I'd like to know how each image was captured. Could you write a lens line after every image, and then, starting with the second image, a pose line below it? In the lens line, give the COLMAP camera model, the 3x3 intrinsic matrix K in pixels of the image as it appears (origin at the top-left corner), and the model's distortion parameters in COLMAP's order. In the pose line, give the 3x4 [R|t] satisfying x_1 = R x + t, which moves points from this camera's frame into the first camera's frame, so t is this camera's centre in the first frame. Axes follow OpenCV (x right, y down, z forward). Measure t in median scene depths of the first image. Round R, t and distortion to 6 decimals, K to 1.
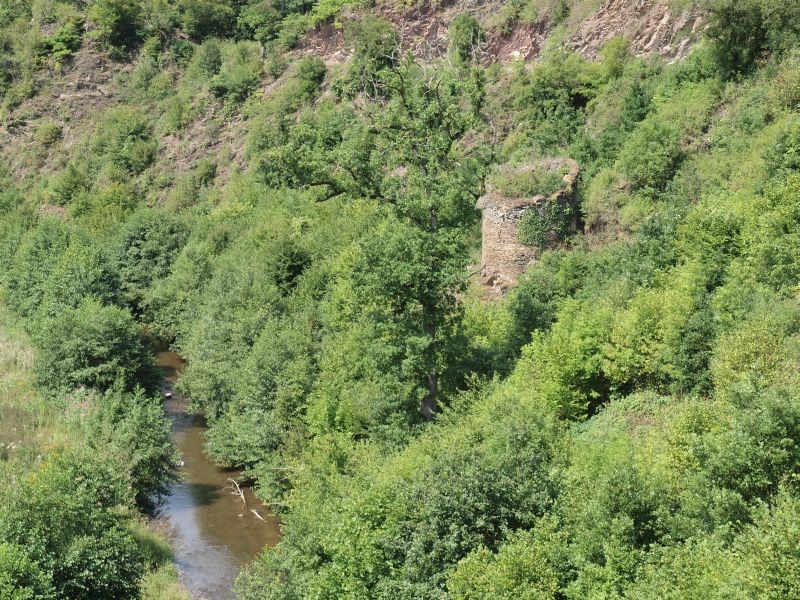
lens RADIAL K [[1633.0, 0, 399.9], [0, 1633.0, 299.9], [0, 0, 1]] dist [0.247655, 0.000000]
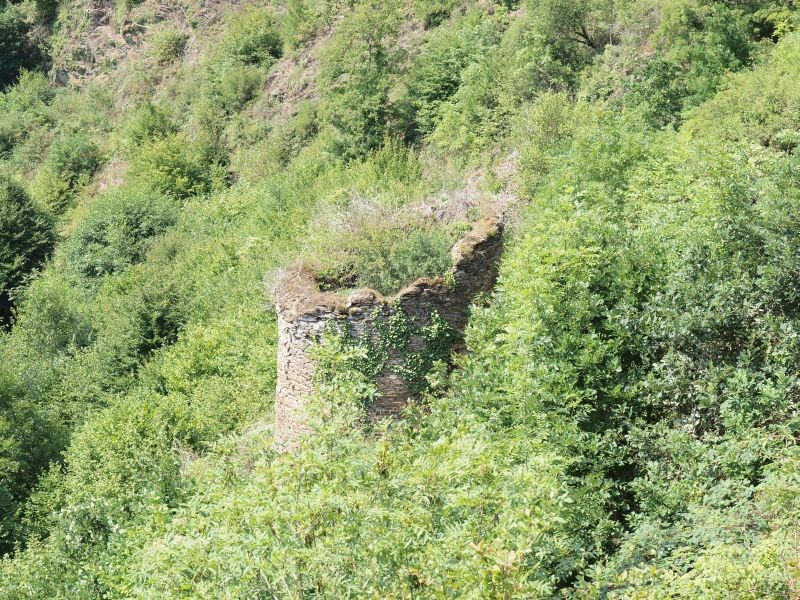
lens RADIAL K [[1960.3, 0, 400.0], [0, 1960.3, 300.0], [0, 0, 1]] dist [-0.073779, 0.000000]
pose [[0.932515, 0.083167, -0.351424, 0.159342], [-0.066783, 0.996050, 0.058513, -0.053821], [0.354902, -0.031095, 0.934386, 0.320399]]
